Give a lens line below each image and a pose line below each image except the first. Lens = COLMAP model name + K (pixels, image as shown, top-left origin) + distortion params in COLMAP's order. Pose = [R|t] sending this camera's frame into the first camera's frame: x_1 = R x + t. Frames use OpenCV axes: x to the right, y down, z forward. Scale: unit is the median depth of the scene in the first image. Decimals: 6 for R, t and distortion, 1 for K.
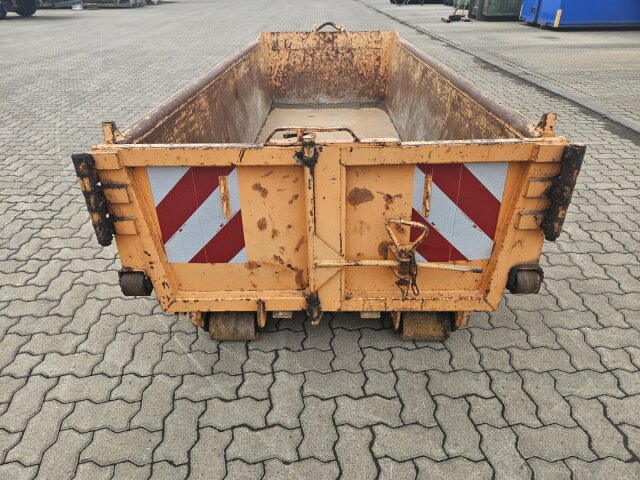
lens RADIAL K [[424.5, 0, 317.0], [0, 424.5, 240.2], [0, 0, 1]] dist [0.067323, -0.051570]
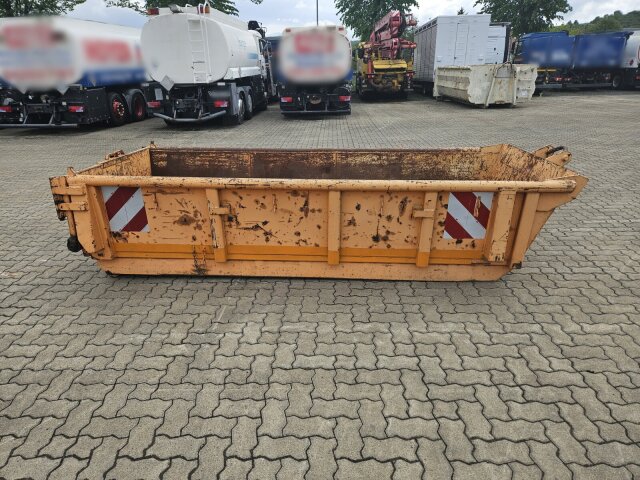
lens RADIAL K [[424.5, 0, 317.3], [0, 424.5, 240.5], [0, 0, 1]] dist [0.067323, -0.051570]
pose [[-0.035771, 0.376137, -0.925873, 0.838286], [-0.495650, 0.797811, 0.343261, -0.431085], [0.867785, 0.471188, 0.157894, 0.593432]]
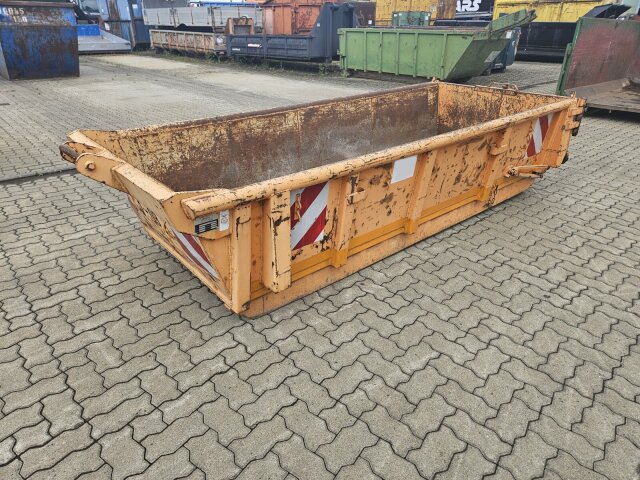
lens RADIAL K [[424.5, 0, 317.4], [0, 424.5, 237.0], [0, 0, 1]] dist [0.067323, -0.051570]
pose [[-0.657645, -0.328406, 0.677977, -0.479158], [0.391563, 0.619834, 0.680062, -0.663393], [-0.643569, 0.712710, -0.279039, 1.050548]]
